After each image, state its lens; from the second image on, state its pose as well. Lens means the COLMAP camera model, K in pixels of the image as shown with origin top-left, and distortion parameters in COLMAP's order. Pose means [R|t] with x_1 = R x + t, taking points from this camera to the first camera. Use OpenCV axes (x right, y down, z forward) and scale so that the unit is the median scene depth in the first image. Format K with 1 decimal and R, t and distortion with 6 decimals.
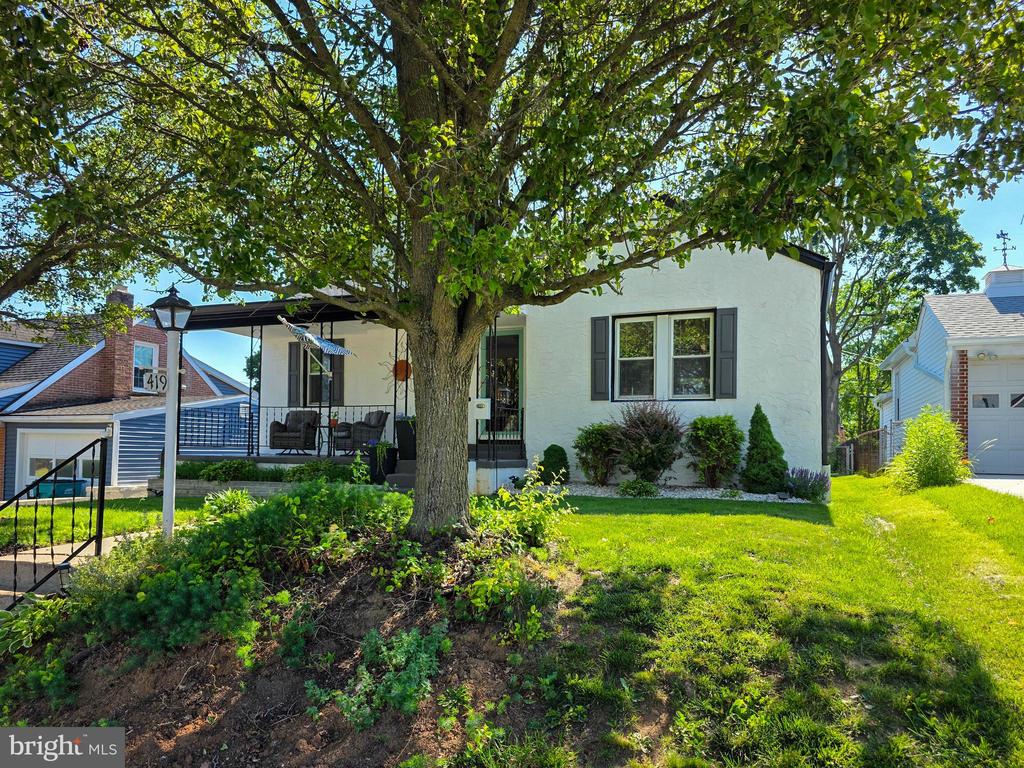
lens RADIAL K [[801.3, 0, 514.6], [0, 801.3, 437.3], [0, 0, 1]] dist [0.063341, -0.051447]
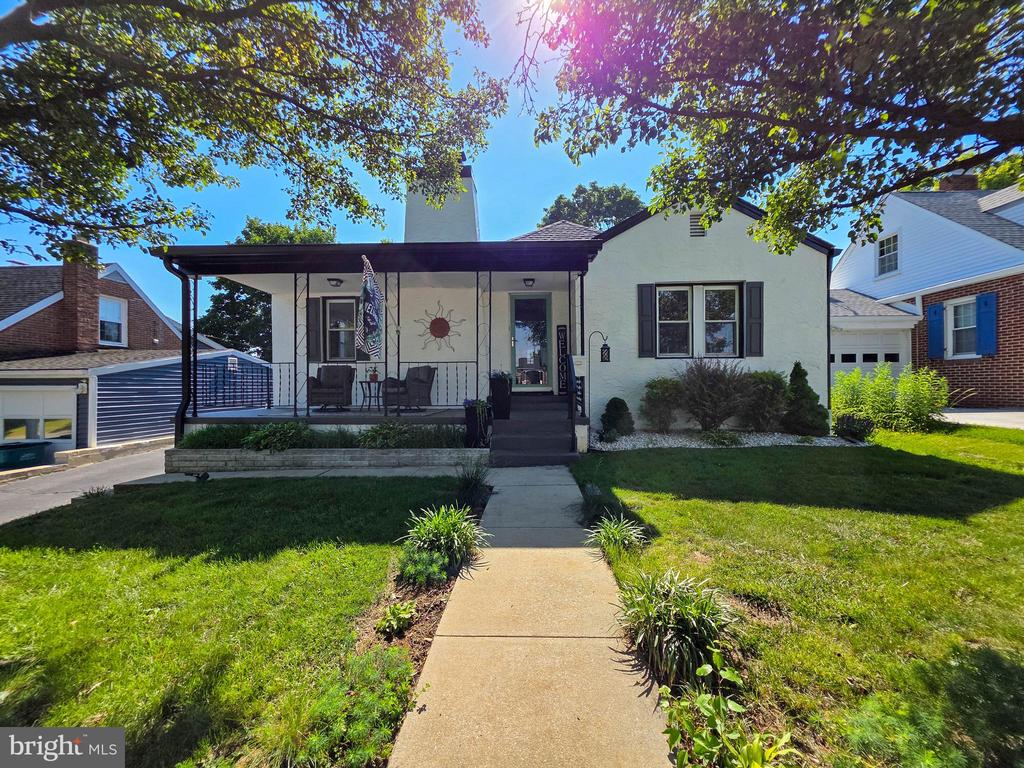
lens RADIAL K [[469.6, 0, 511.8], [0, 469.6, 369.9], [0, 0, 1]] dist [0.004489, 0.001080]
pose [[0.936840, -0.015447, 0.349417, -0.312207], [0.013411, 0.999876, 0.008244, -0.035914], [-0.349501, -0.003037, 0.936931, 0.435086]]
